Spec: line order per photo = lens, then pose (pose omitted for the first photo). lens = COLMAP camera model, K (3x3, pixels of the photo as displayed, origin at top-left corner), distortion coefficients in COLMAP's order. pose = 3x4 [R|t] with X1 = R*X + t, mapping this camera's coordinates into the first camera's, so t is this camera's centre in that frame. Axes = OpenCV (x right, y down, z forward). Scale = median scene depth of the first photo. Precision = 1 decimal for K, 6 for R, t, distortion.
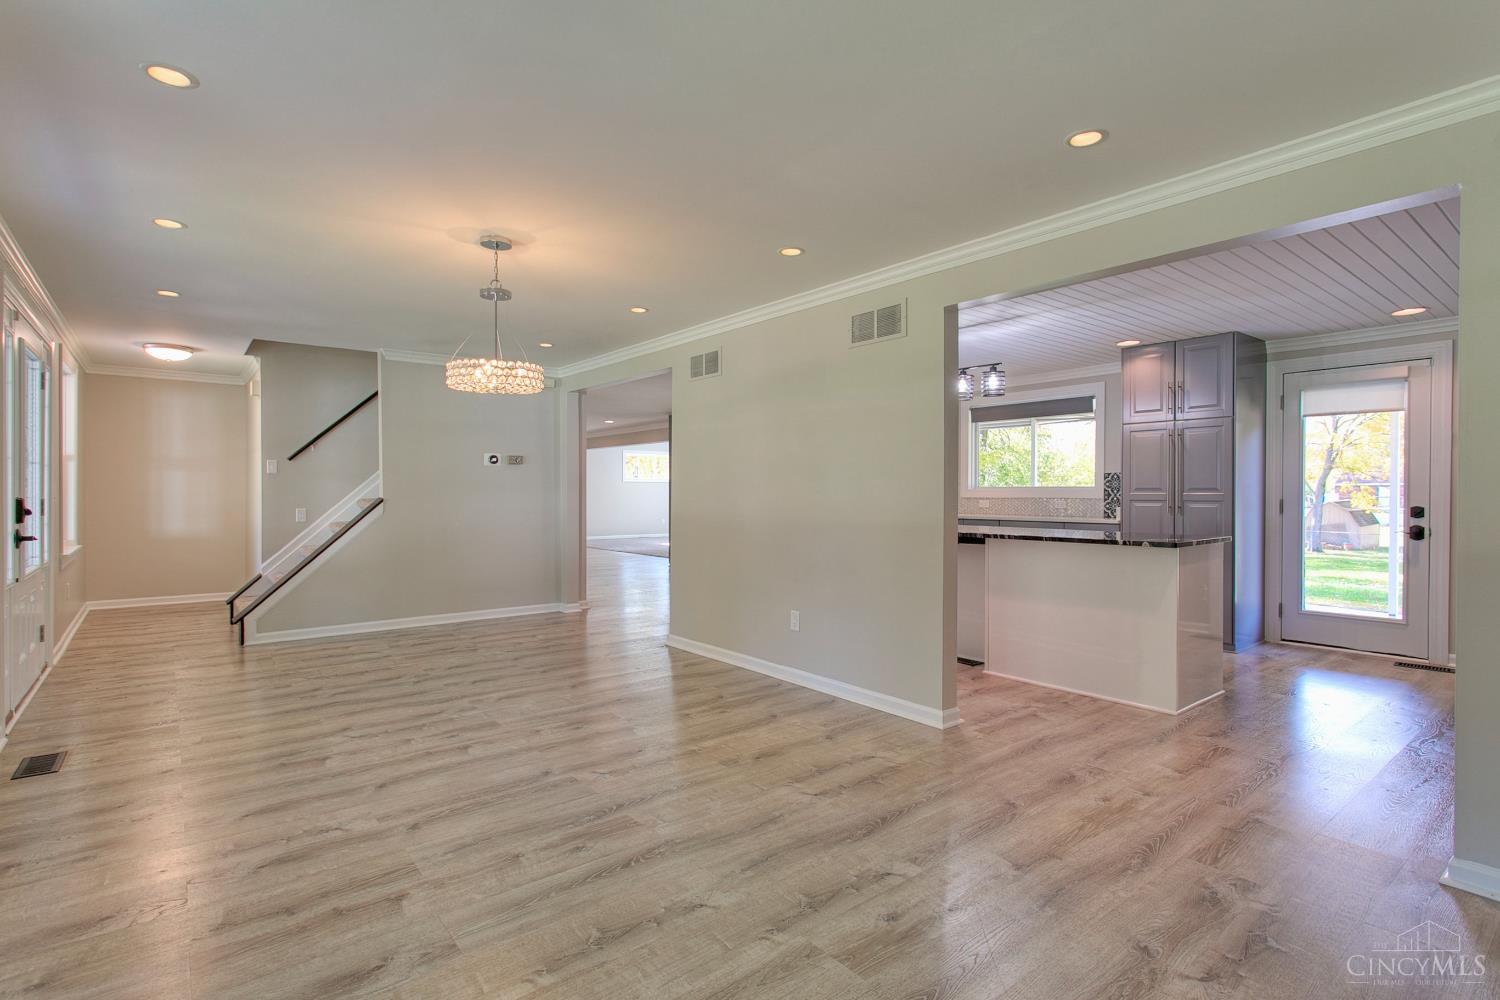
lens RADIAL K [[730.8, 0, 740.8], [0, 730.8, 496.0], [0, 0, 1]] dist [-0.014771, 0.000201]
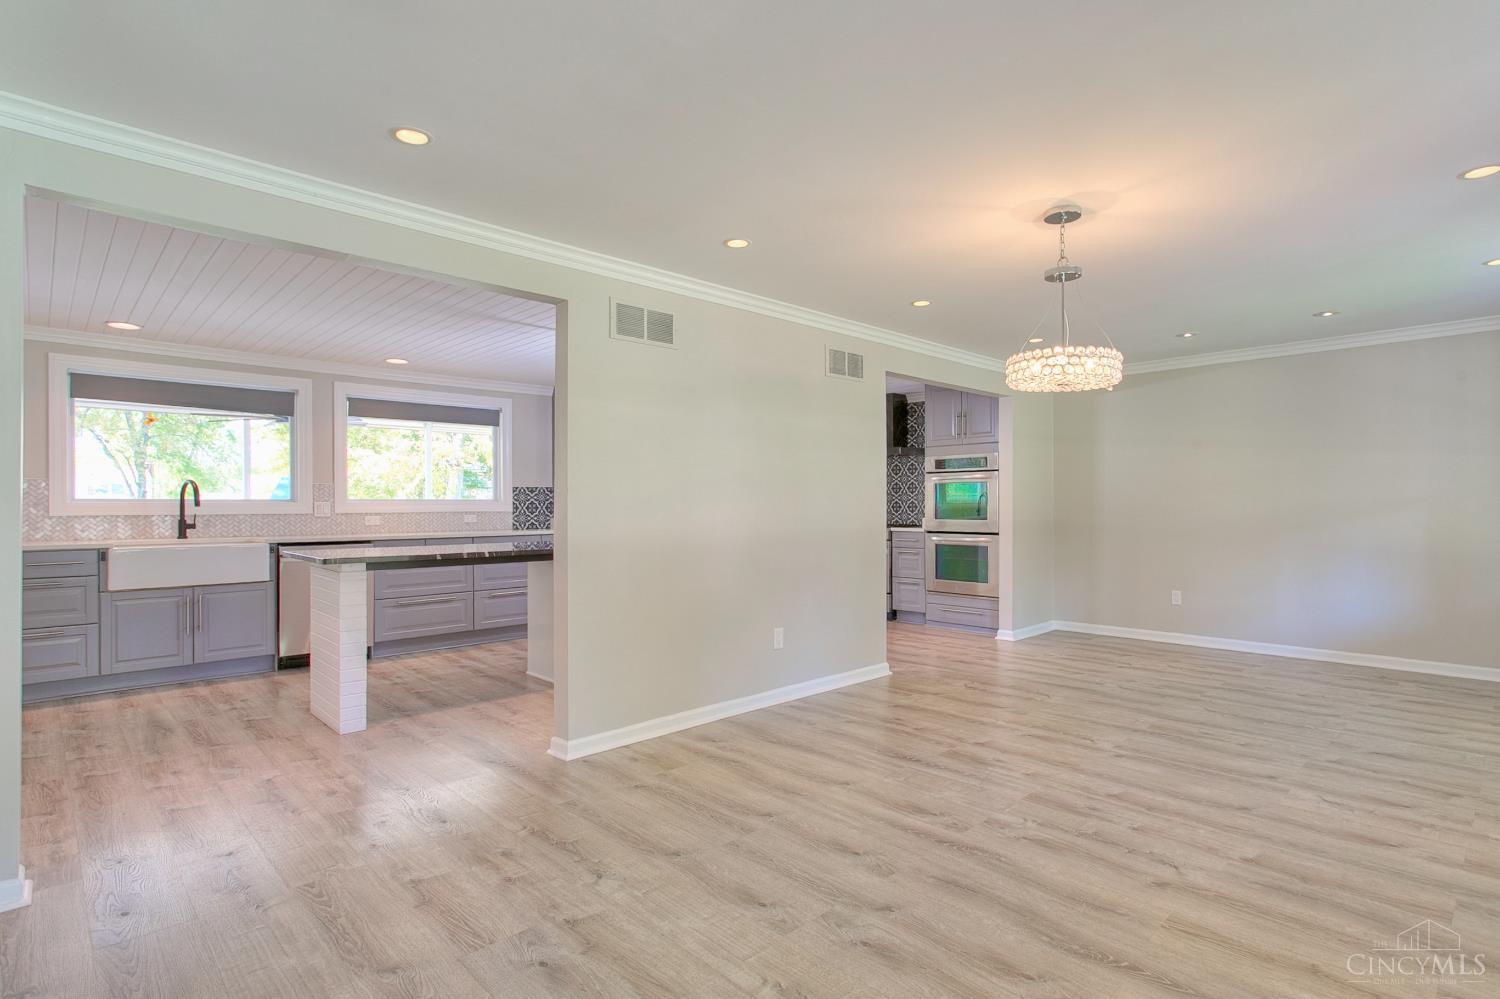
lens RADIAL K [[776.4, 0, 750.0], [0, 776.4, 499.5], [0, 0, 1]] dist [-0.016134, 0.000784]
pose [[-0.106144, 0.005956, 0.994333, -1.169564], [0.009910, 0.999939, -0.004931, -0.008813], [-0.994301, 0.009331, -0.106197, 1.424901]]
